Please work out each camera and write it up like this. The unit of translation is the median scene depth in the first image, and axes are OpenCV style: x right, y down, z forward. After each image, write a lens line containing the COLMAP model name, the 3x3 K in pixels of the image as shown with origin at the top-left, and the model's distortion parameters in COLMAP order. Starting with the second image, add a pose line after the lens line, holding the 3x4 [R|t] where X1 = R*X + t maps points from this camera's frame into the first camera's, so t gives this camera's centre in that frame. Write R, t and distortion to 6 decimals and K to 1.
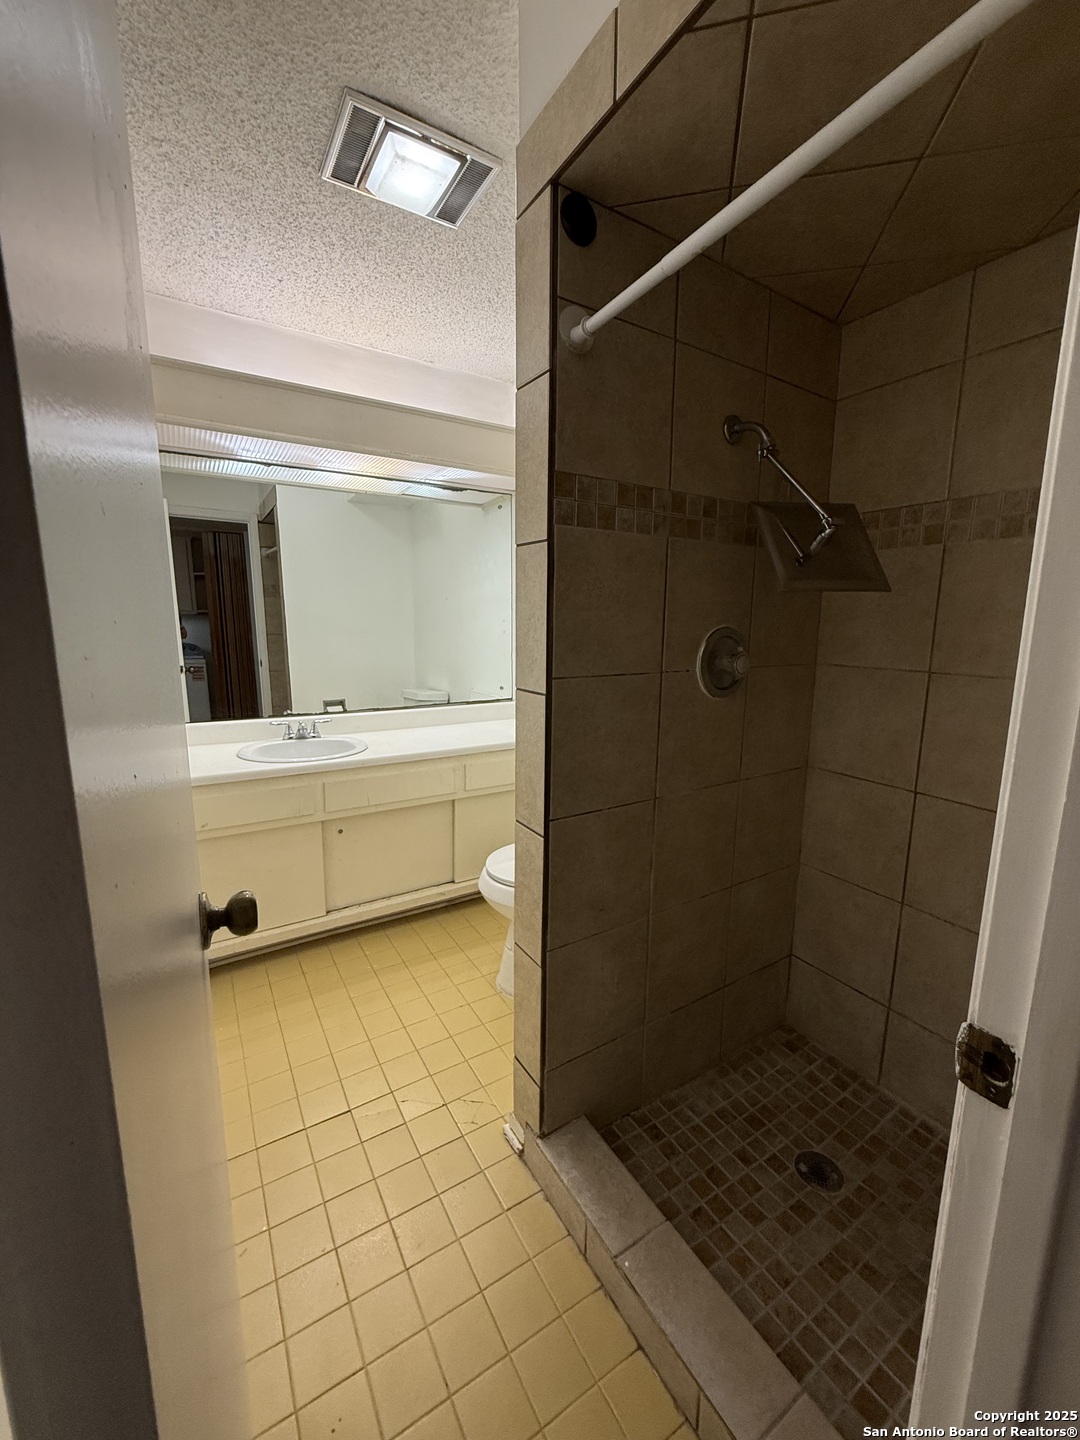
lens RADIAL K [[574.2, 0, 538.4], [0, 574.2, 719.7], [0, 0, 1]] dist [-0.001097, 0.000204]
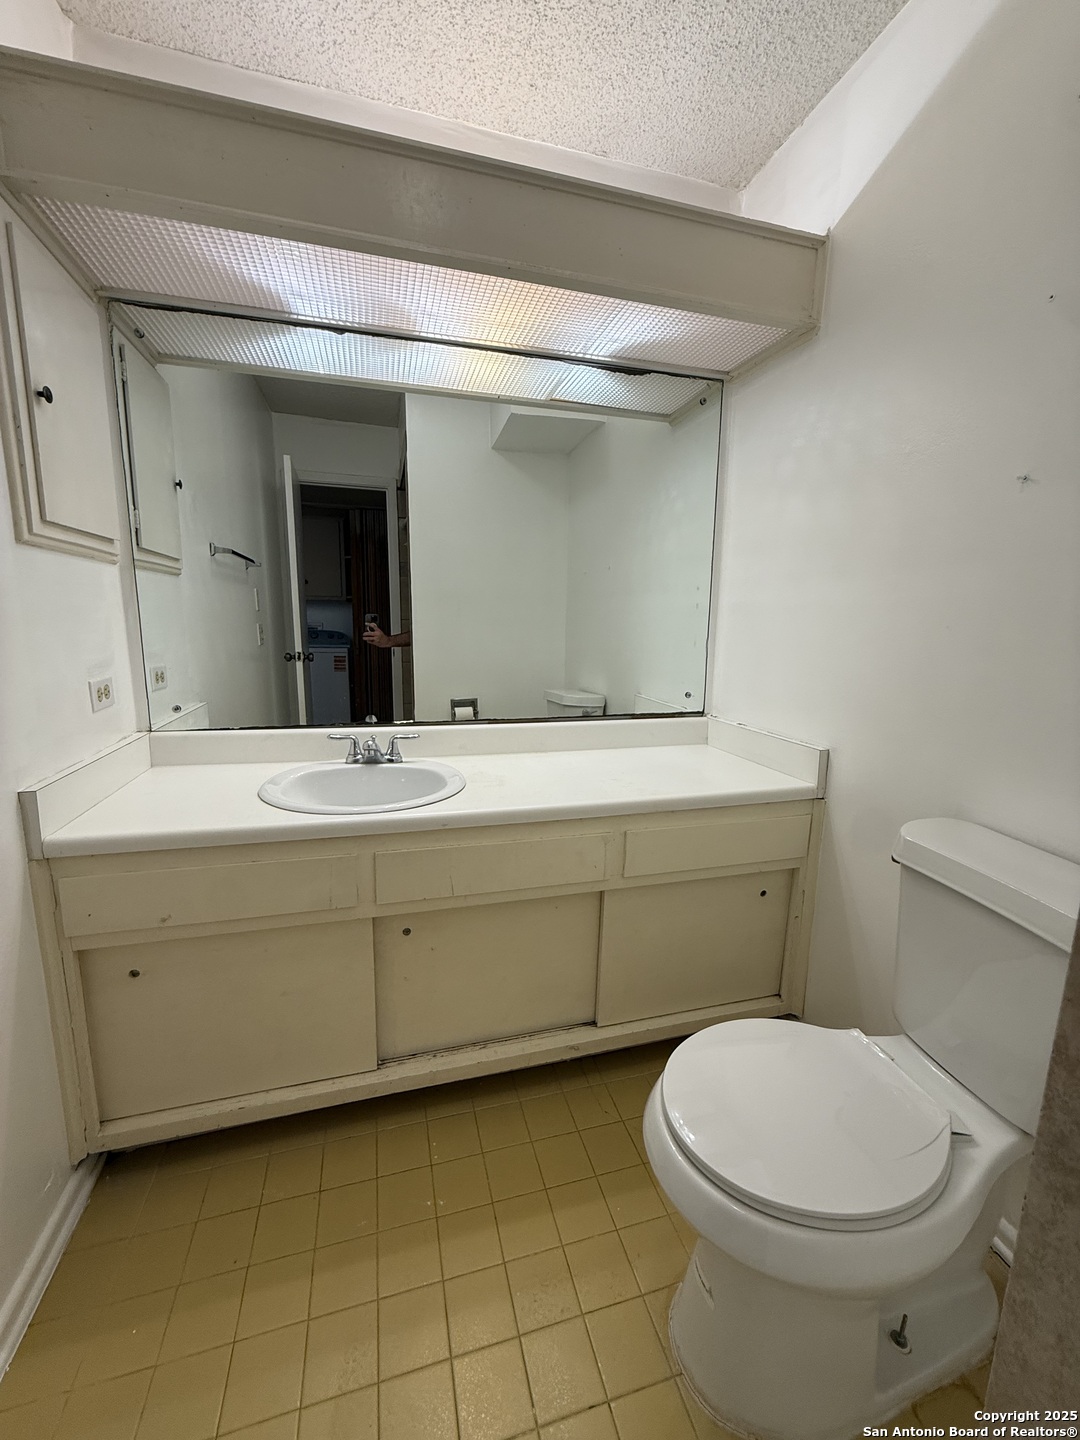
lens RADIAL K [[574.2, 0, 537.6], [0, 574.2, 720.0], [0, 0, 1]] dist [-0.001097, 0.000204]
pose [[0.961870, 0.052921, -0.268337, -0.064929], [-0.052459, 0.998583, 0.008895, -0.030106], [0.268428, 0.005521, 0.963284, 0.430475]]
